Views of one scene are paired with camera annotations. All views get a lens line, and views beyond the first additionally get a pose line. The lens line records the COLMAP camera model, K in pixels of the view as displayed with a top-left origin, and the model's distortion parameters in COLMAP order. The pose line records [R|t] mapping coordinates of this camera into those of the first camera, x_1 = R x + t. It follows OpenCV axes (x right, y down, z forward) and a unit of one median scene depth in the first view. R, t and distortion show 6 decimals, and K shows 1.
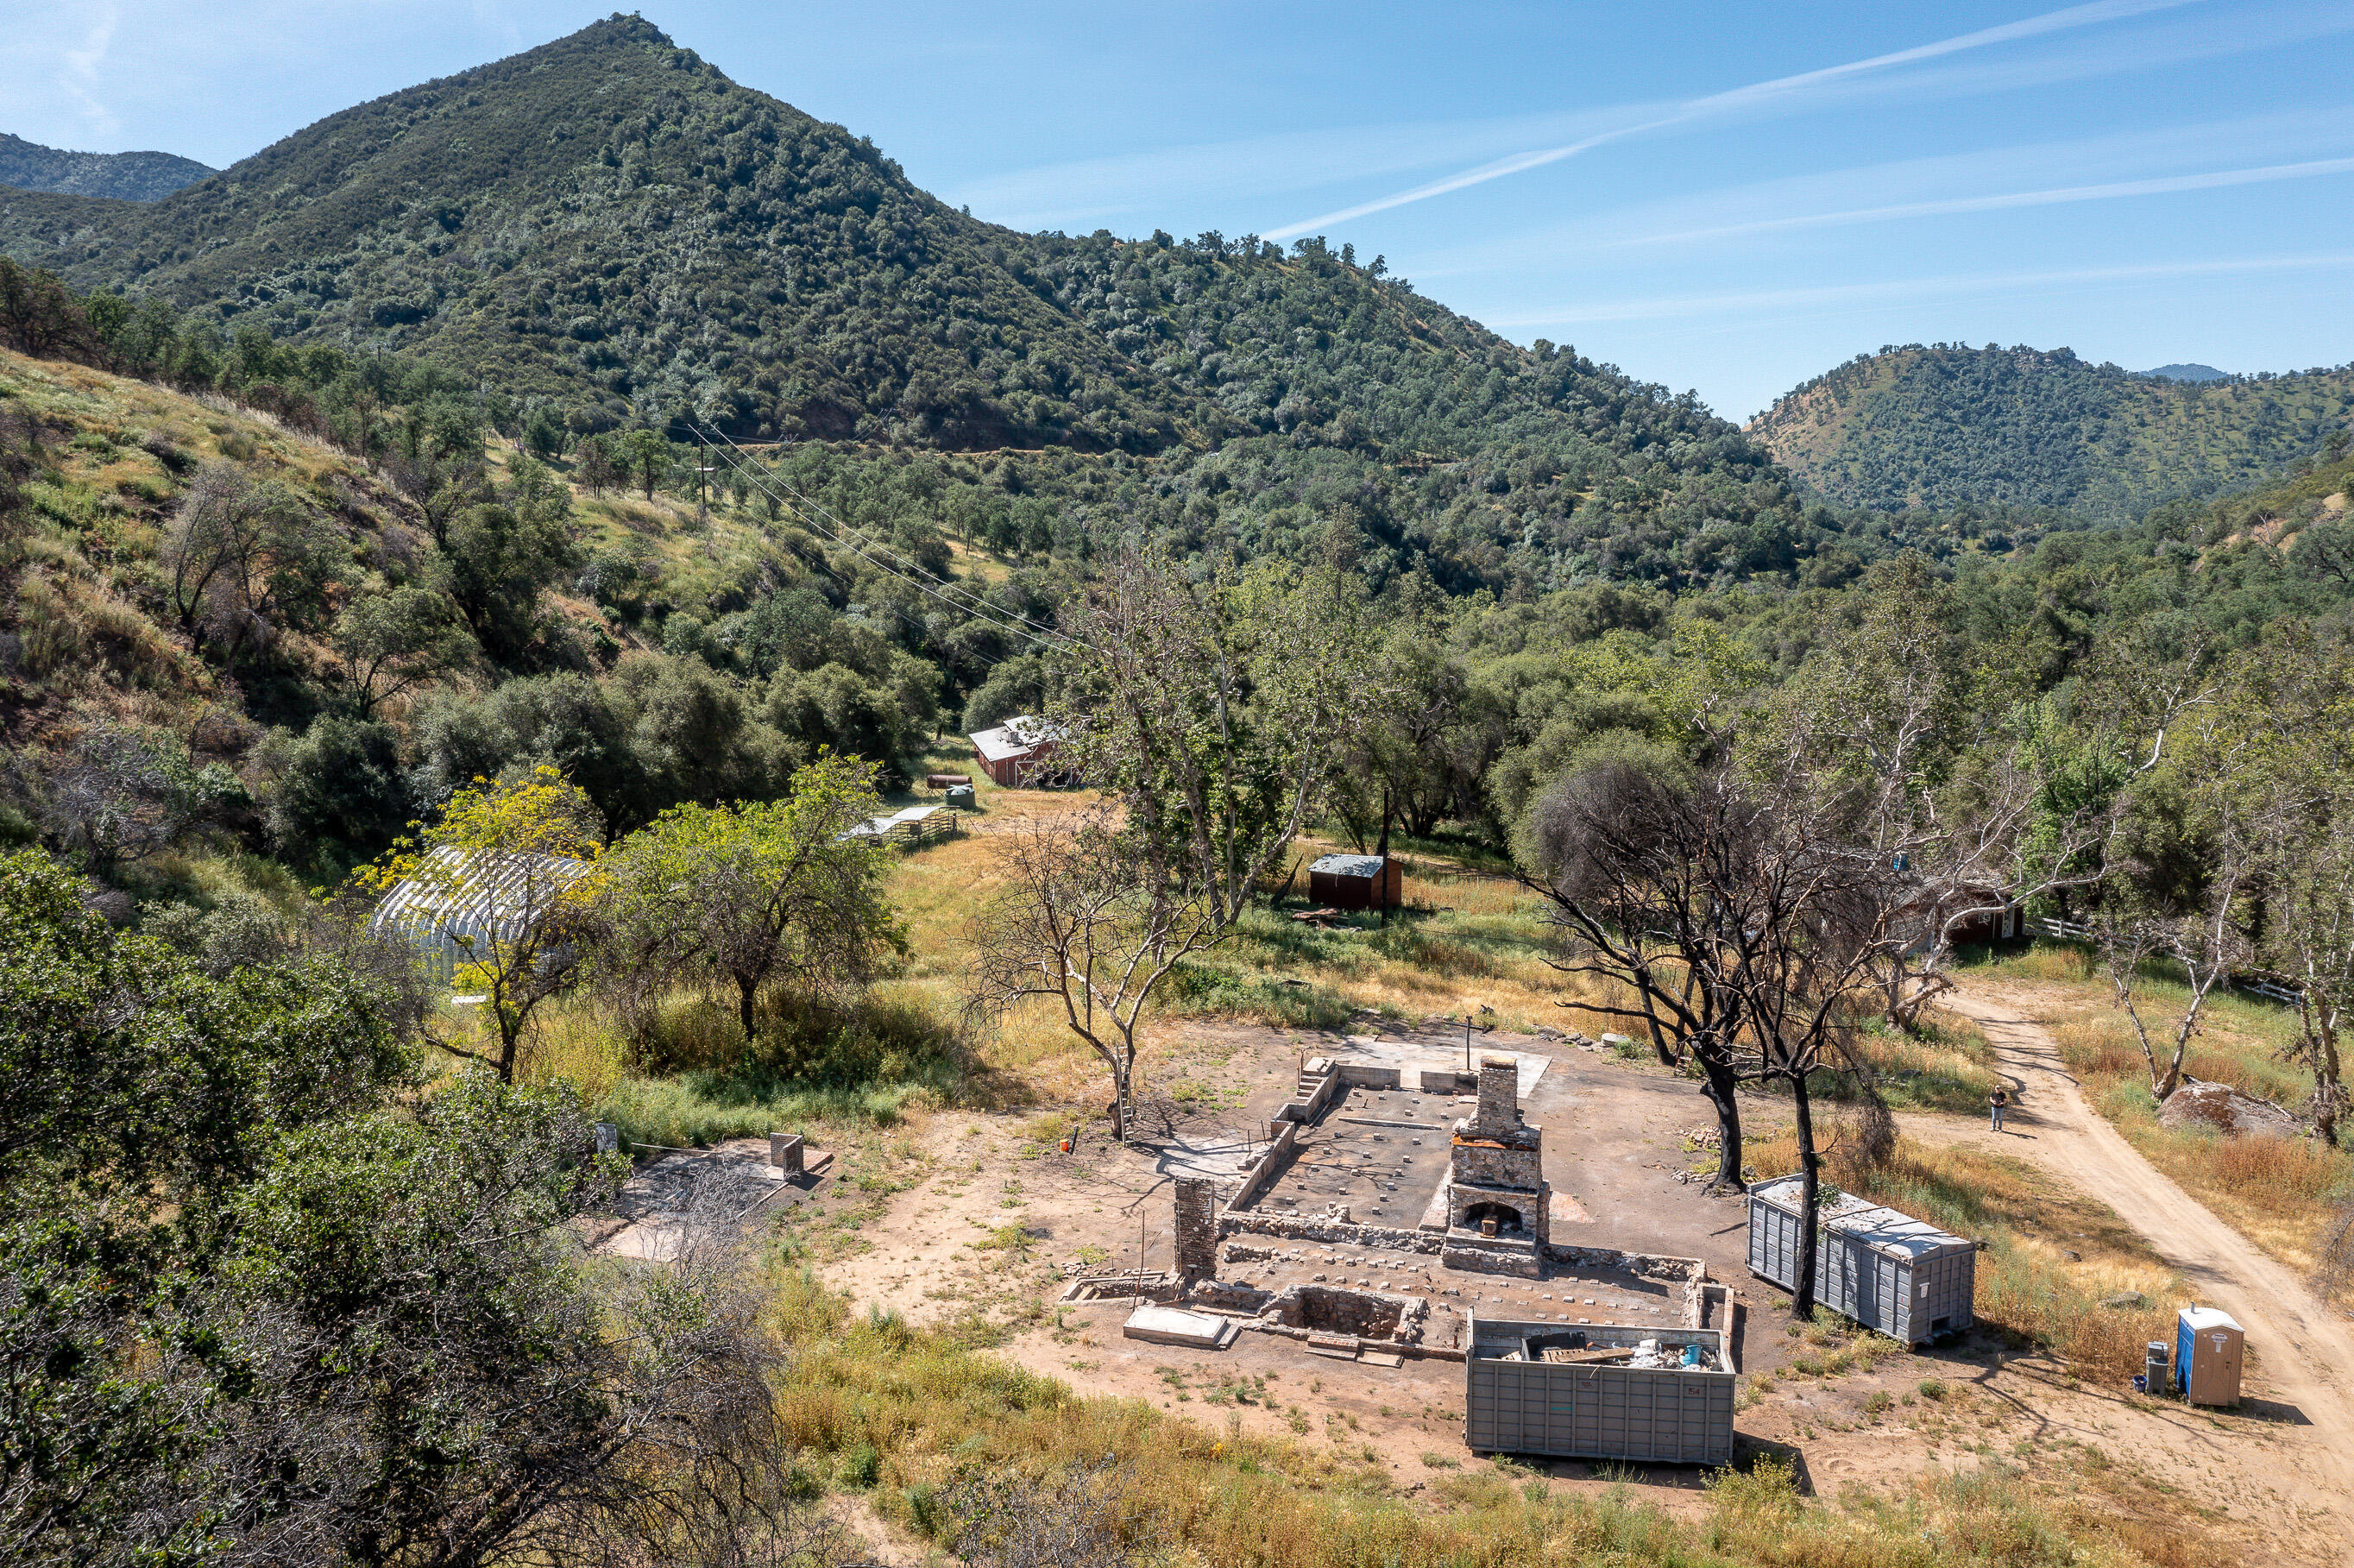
lens RADIAL K [[1876.3, 0, 1189.8], [0, 1876.3, 785.3], [0, 0, 1]] dist [-0.013470, 0.007996]
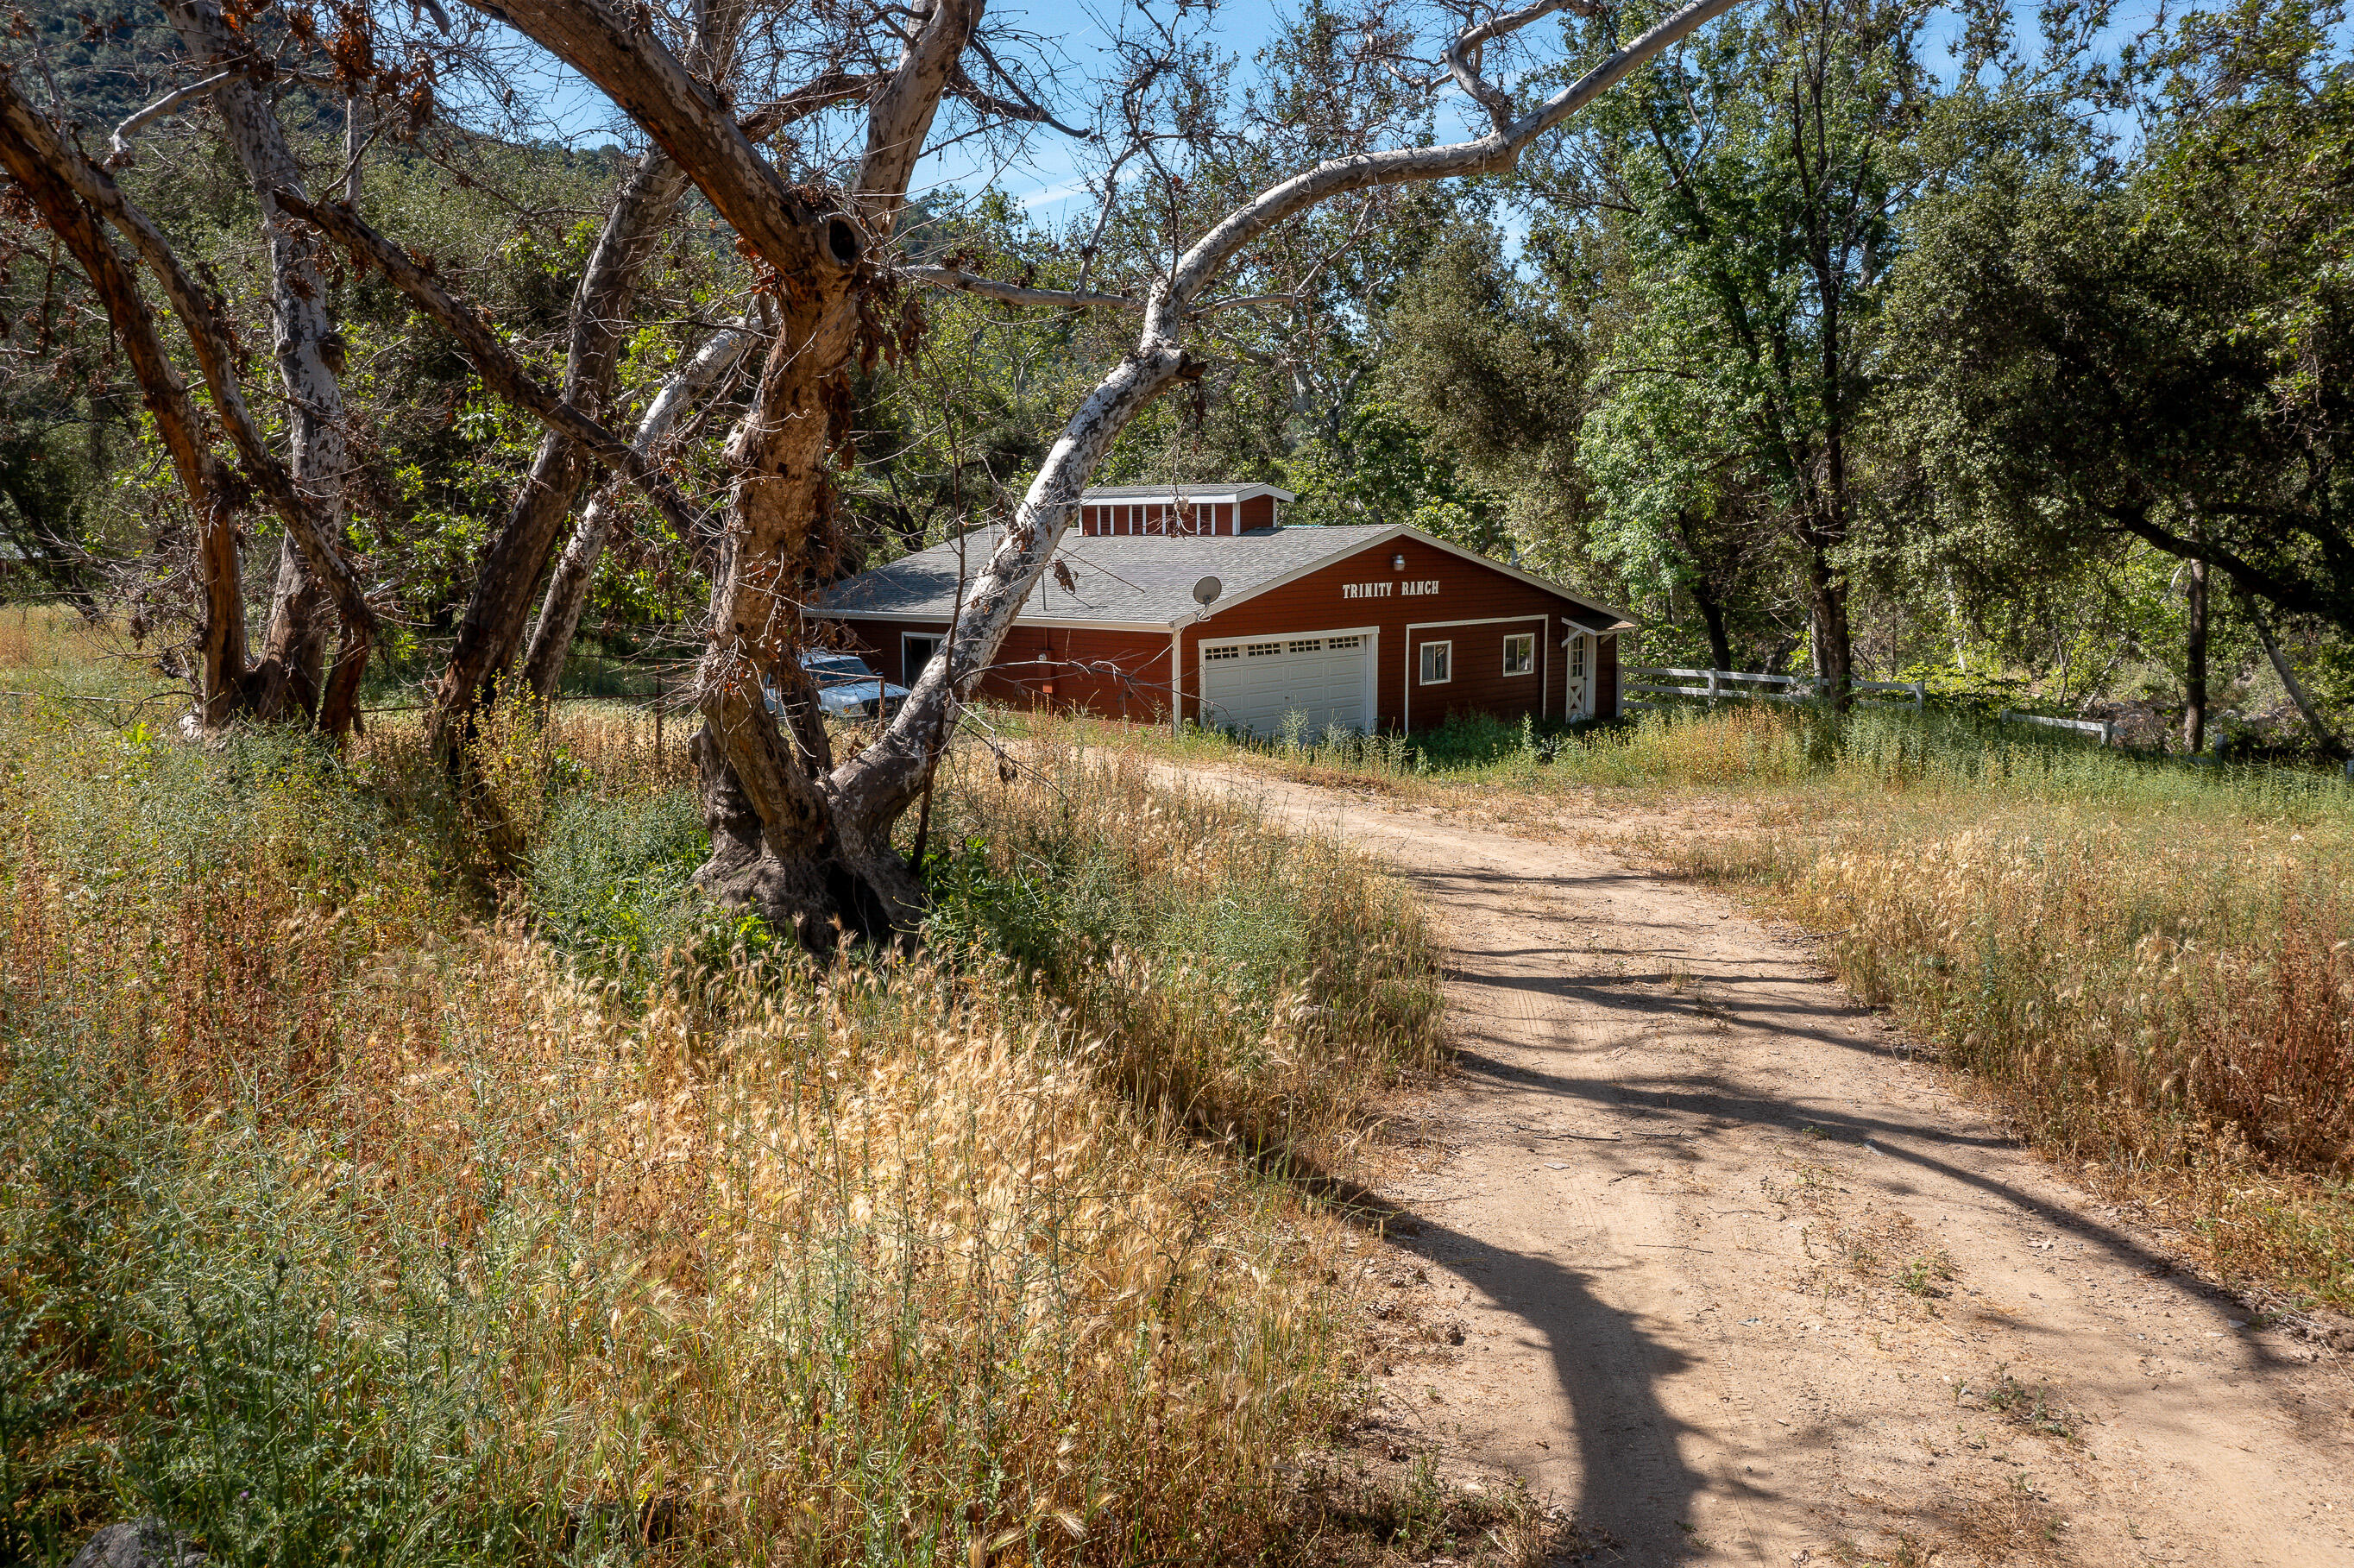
lens RADIAL K [[1876.3, 0, 1184.8], [0, 1876.3, 813.7], [0, 0, 1]] dist [-0.013470, 0.007996]
pose [[0.981200, -0.026542, 0.191158, 0.056541], [0.025297, 0.999640, 0.008952, 0.018514], [-0.191327, -0.003948, 0.981518, 0.127308]]
